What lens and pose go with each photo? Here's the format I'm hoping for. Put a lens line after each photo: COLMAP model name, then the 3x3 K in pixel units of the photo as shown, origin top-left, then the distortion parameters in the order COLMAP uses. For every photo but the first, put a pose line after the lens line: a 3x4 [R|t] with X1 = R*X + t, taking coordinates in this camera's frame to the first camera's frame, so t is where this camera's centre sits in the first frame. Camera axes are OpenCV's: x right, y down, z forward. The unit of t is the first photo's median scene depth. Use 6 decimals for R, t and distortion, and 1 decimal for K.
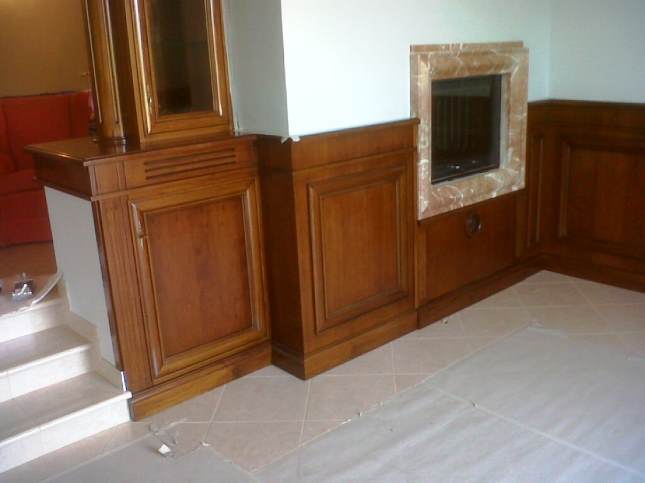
lens RADIAL K [[675.7, 0, 339.2], [0, 675.7, 246.2], [0, 0, 1]] dist [0.000270, -0.228102]
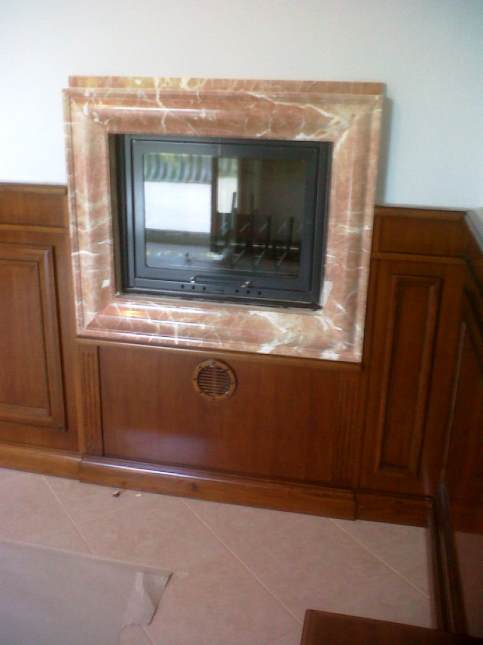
lens RADIAL K [[678.4, 0, 242.2], [0, 678.4, 308.0], [0, 0, 1]] dist [-0.017020, -0.200781]
pose [[0.572312, 0.318327, -0.755729, 0.741266], [-0.277229, 0.942426, 0.187022, -0.243662], [0.771753, 0.102475, 0.627611, 0.712615]]
